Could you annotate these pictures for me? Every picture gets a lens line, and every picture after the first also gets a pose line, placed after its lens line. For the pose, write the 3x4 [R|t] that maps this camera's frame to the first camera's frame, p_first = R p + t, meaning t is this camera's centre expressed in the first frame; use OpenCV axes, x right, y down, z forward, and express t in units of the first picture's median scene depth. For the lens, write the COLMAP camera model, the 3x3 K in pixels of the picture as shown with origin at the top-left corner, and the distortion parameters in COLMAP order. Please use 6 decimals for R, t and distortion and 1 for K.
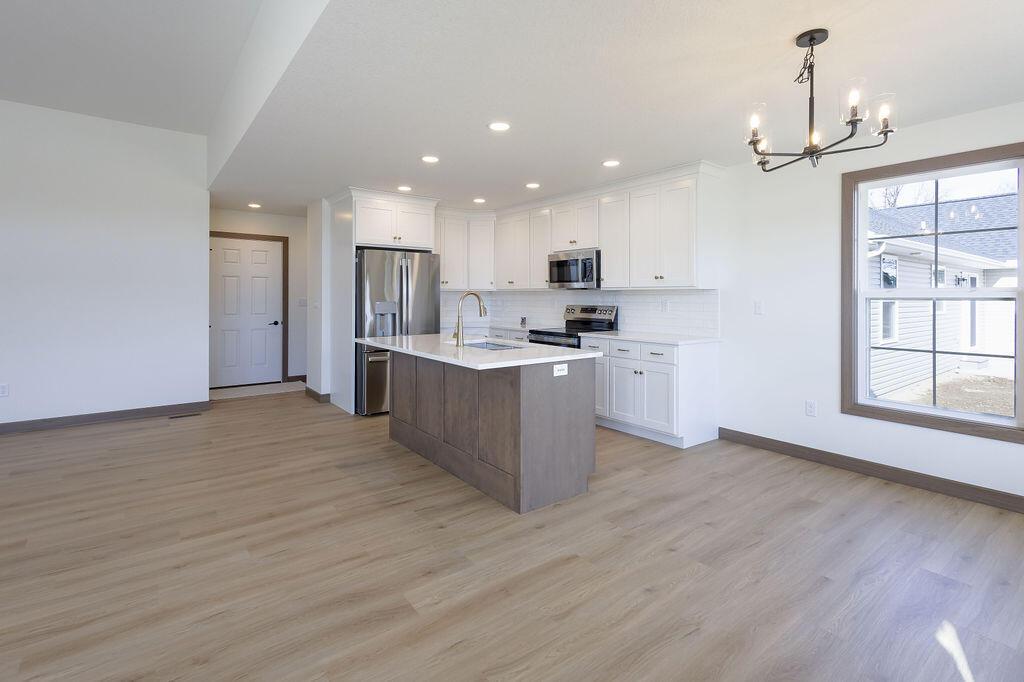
lens RADIAL K [[485.5, 0, 521.0], [0, 485.5, 302.8], [0, 0, 1]] dist [0.008154, -0.000752]
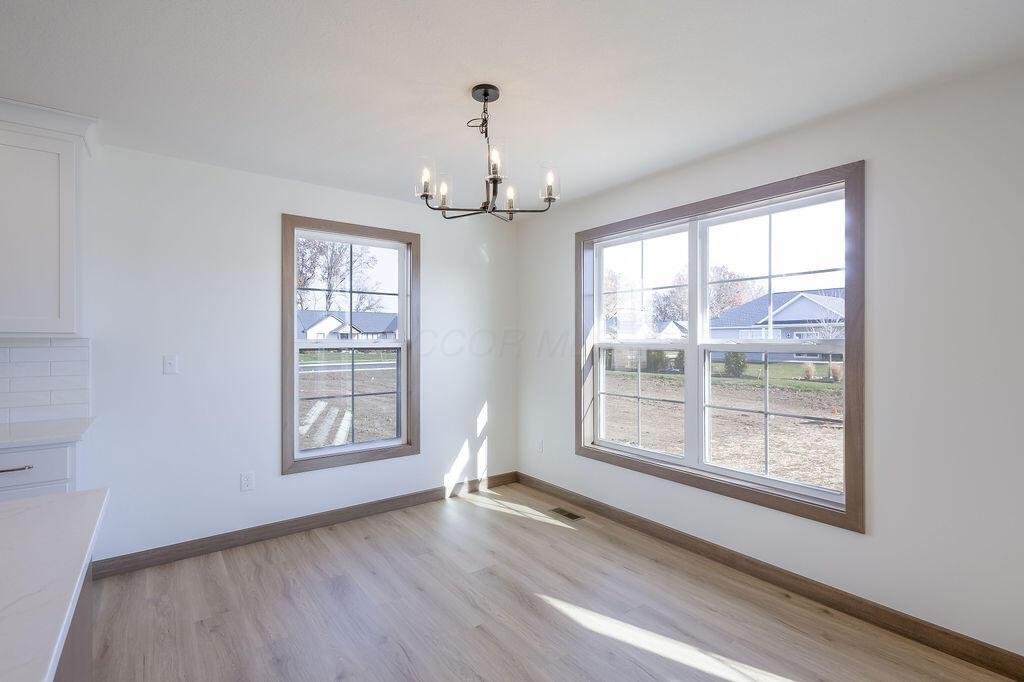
lens RADIAL K [[473.4, 0, 510.8], [0, 473.4, 340.0], [0, 0, 1]] dist [0.010419, -0.002629]
pose [[0.011363, -0.001419, 0.999934, -0.169420], [0.014129, 0.999899, 0.001259, -0.016706], [-0.999836, 0.014114, 0.011382, 0.419220]]
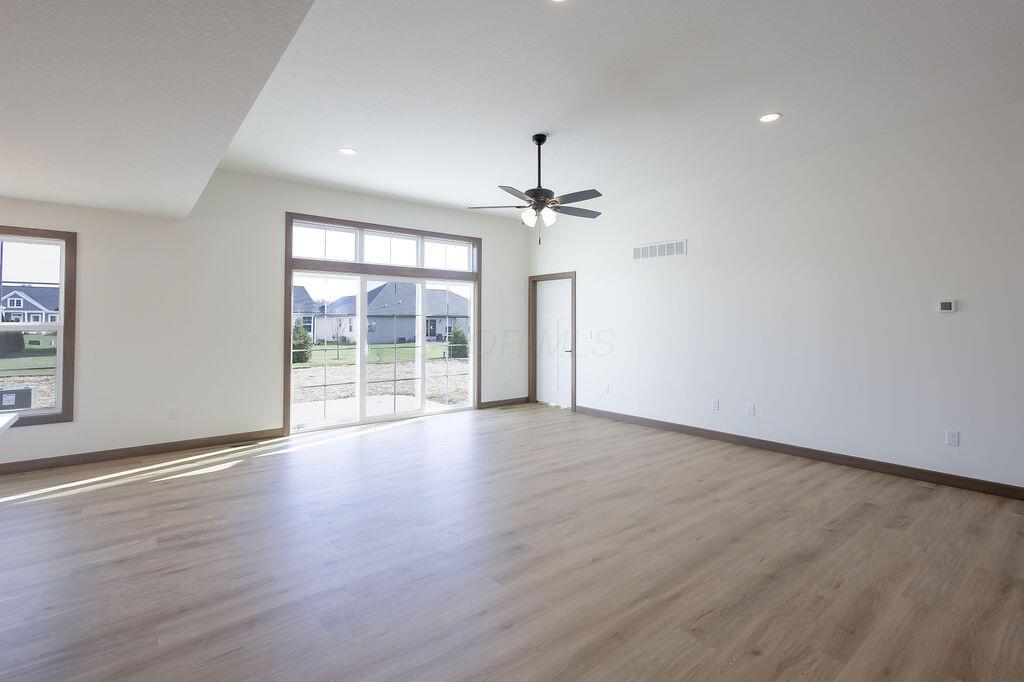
lens RADIAL K [[473.4, 0, 515.5], [0, 473.4, 336.7], [0, 0, 1]] dist [0.010419, -0.002629]
pose [[-0.999740, -0.005370, -0.022178, -0.531761], [-0.006284, 0.999125, 0.041338, -0.029162], [0.021937, 0.041467, -0.998899, 1.014946]]
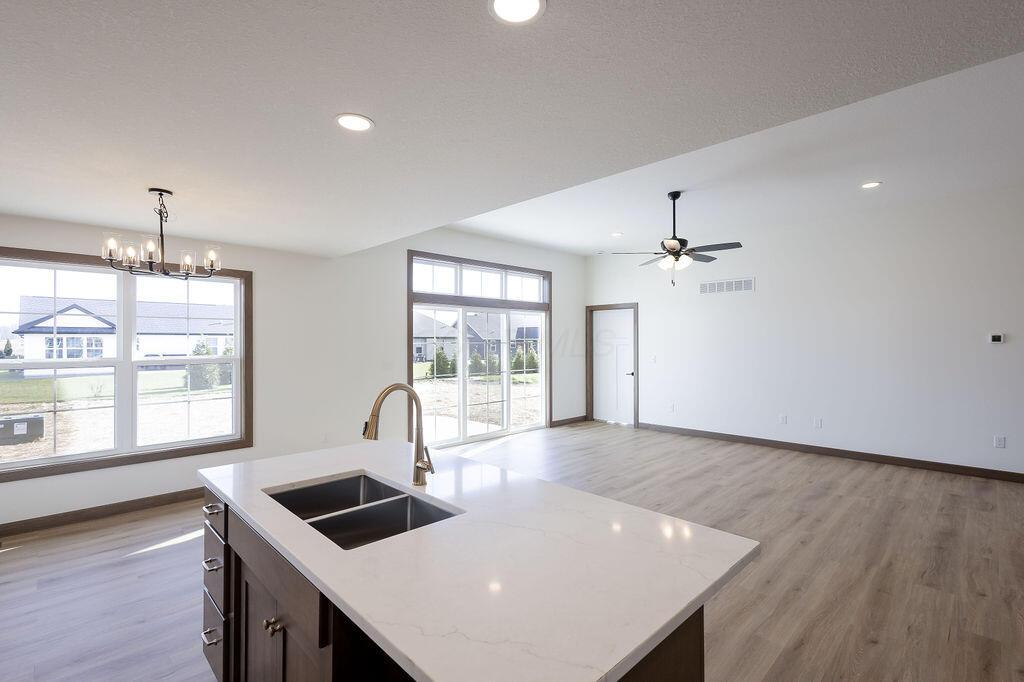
lens RADIAL K [[473.4, 0, 512.6], [0, 473.4, 340.0], [0, 0, 1]] dist [0.010419, -0.002629]
pose [[-0.992325, -0.001358, -0.123648, -0.116999], [-0.002616, 0.999946, 0.010015, -0.055574], [0.123628, 0.010262, -0.992276, 1.122575]]
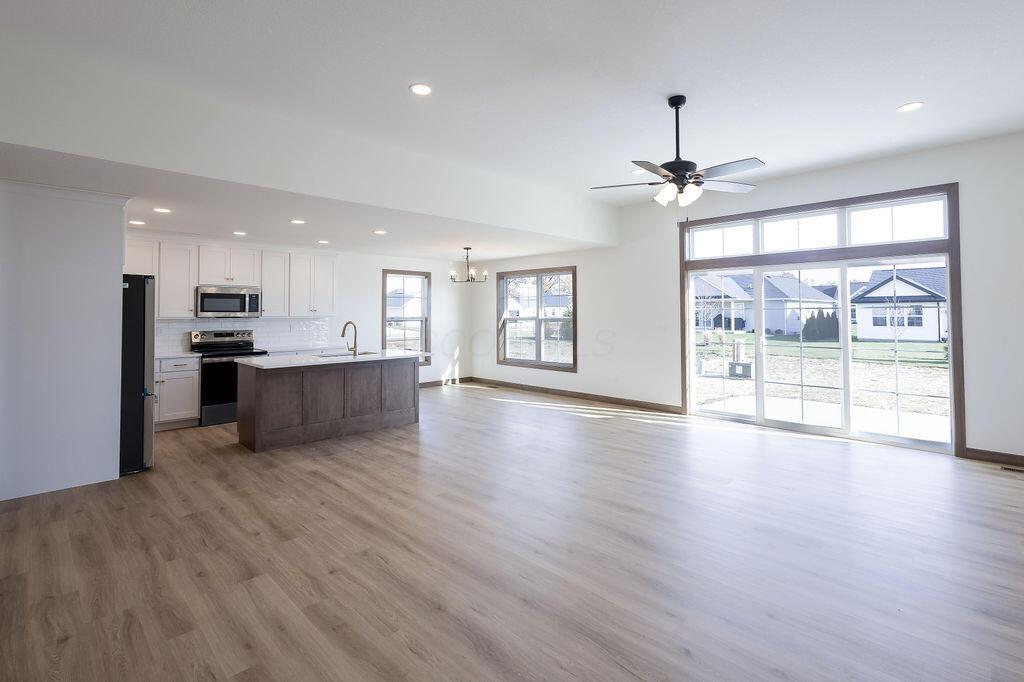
lens RADIAL K [[485.5, 0, 515.8], [0, 485.5, 305.8], [0, 0, 1]] dist [0.008154, -0.000752]
pose [[-0.125086, 0.011949, 0.992074, -1.316564], [0.016331, 0.999817, -0.009984, -0.037139], [-0.992011, 0.014953, -0.125258, 0.488743]]
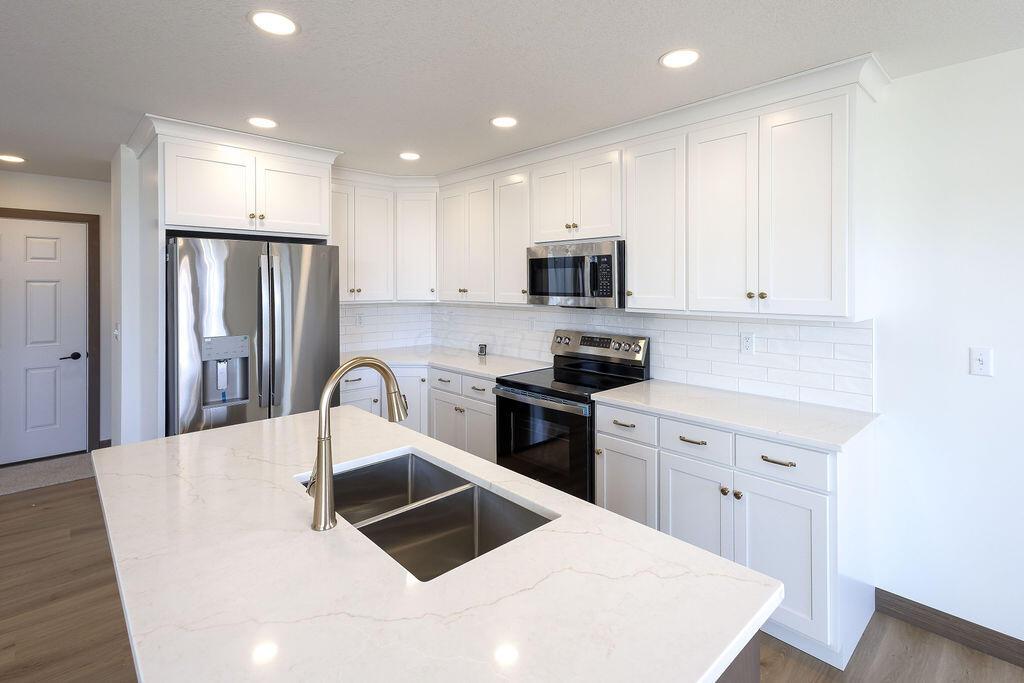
lens RADIAL K [[485.5, 0, 516.6], [0, 485.5, 286.7], [0, 0, 1]] dist [0.008154, -0.000752]
pose [[0.995169, -0.002797, 0.098140, -0.017249], [0.003741, 0.999948, -0.009440, -0.052939], [-0.098109, 0.009762, 0.995128, 0.473664]]
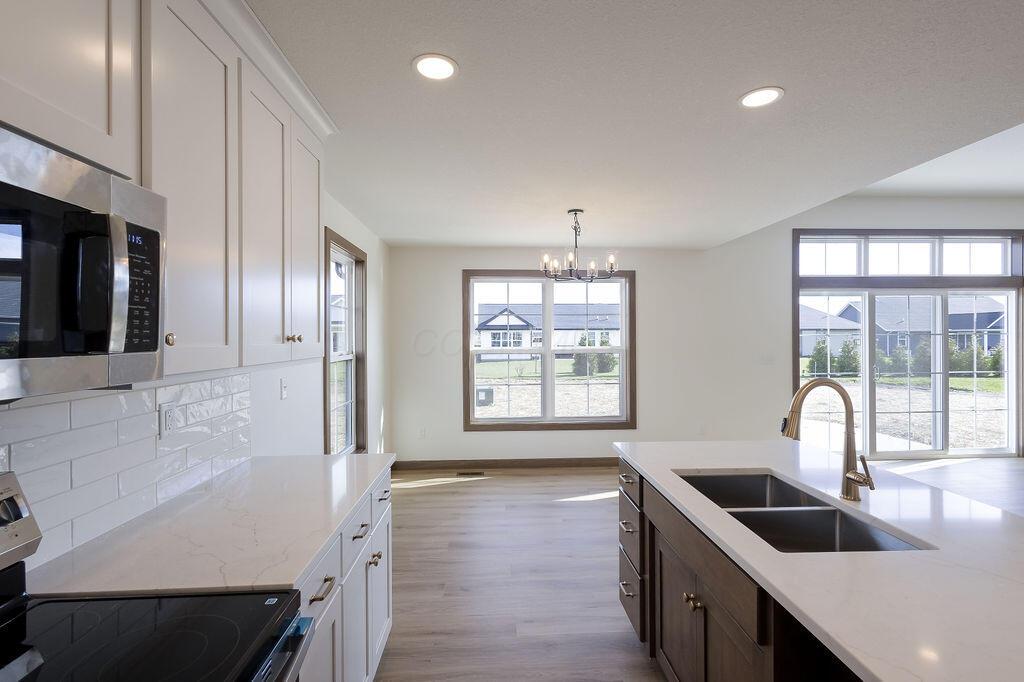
lens RADIAL K [[471.4, 0, 513.4], [0, 471.4, 339.1], [0, 0, 1]] dist [0.014928, -0.000919]
pose [[-0.825180, -0.001457, 0.564869, -0.083893], [0.011391, 0.999750, 0.019219, -0.053269], [-0.564756, 0.022294, -0.824957, 1.130885]]
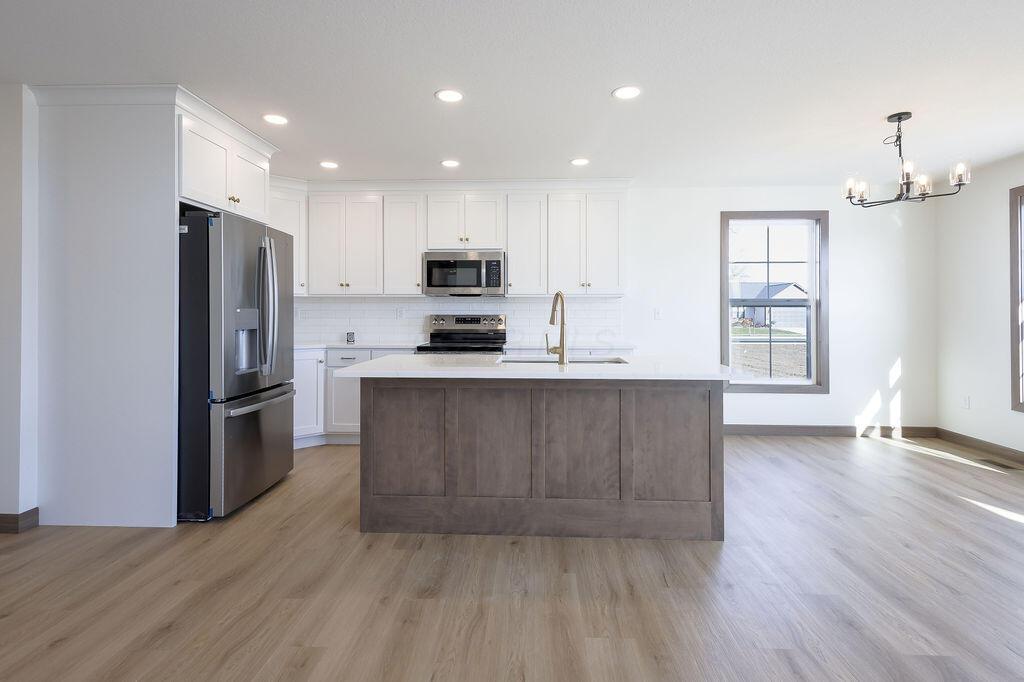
lens RADIAL K [[509.6, 0, 515.2], [0, 509.6, 309.4], [0, 0, 1]] dist [0.014521, -0.001874]
pose [[0.645762, 0.004935, 0.763523, -0.567429], [0.011435, 0.999804, -0.016134, 0.012848], [-0.763453, 0.019150, 0.645579, 0.398467]]
